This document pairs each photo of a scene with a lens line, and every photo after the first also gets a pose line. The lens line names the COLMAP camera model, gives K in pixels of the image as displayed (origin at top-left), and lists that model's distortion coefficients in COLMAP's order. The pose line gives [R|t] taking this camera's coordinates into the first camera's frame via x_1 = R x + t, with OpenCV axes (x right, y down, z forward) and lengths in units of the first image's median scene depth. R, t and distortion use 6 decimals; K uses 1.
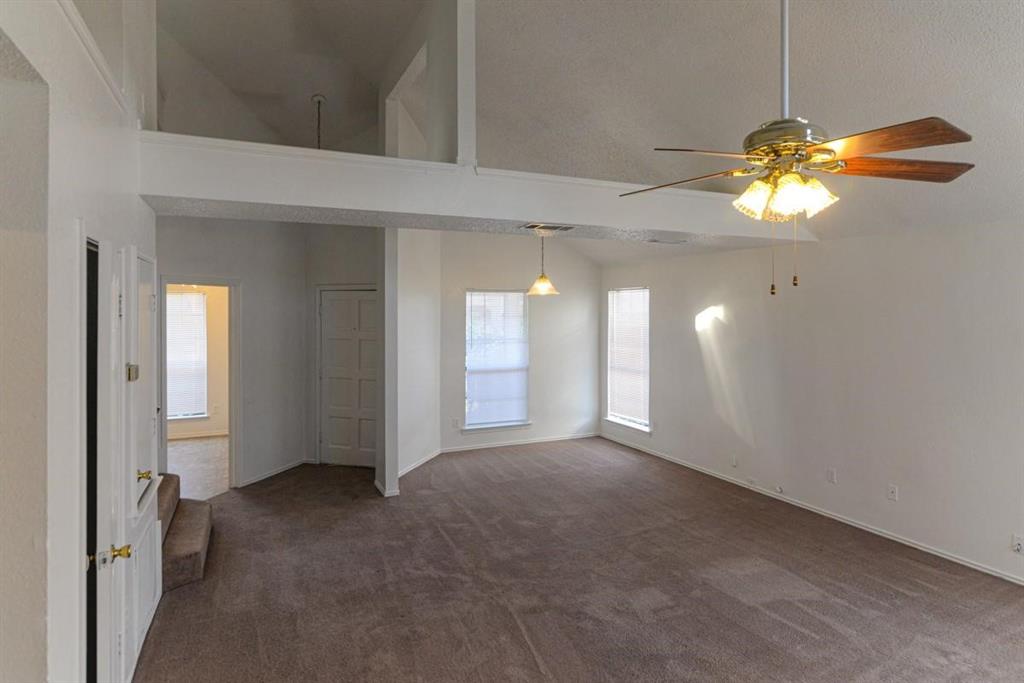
lens RADIAL K [[584.8, 0, 504.7], [0, 584.8, 314.4], [0, 0, 1]] dist [-0.007790, 0.002773]
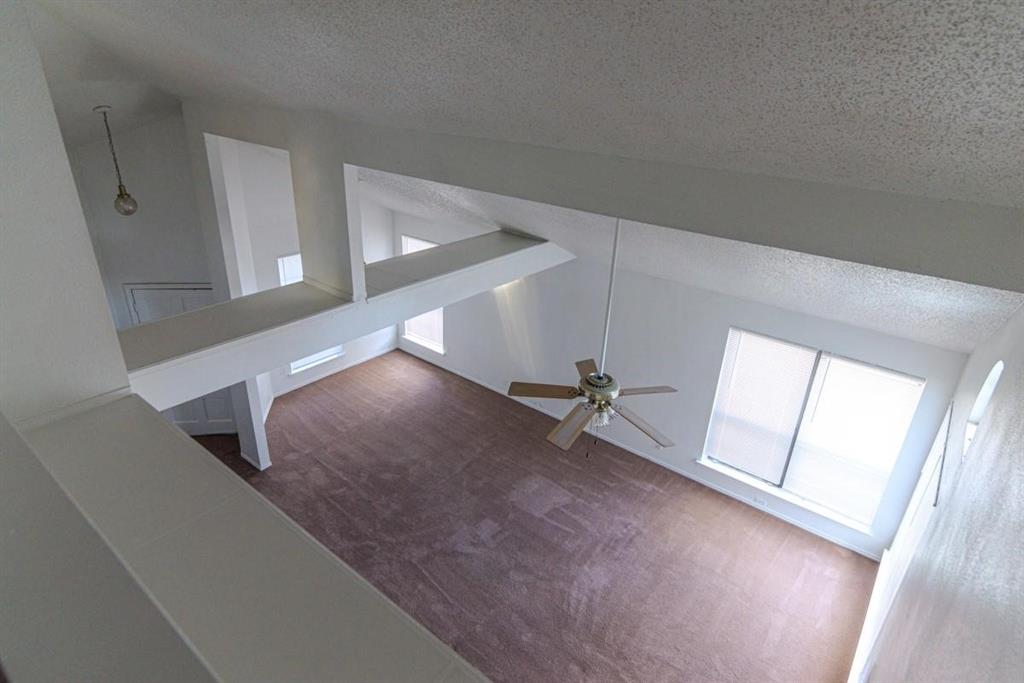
lens RADIAL K [[584.8, 0, 511.3], [0, 584.8, 342.5], [0, 0, 1]] dist [-0.007790, 0.002773]
pose [[0.888783, -0.161314, 0.429002, -0.333838], [-0.038359, 0.906549, 0.420354, -0.720344], [-0.456720, -0.390060, 0.799538, -0.195114]]
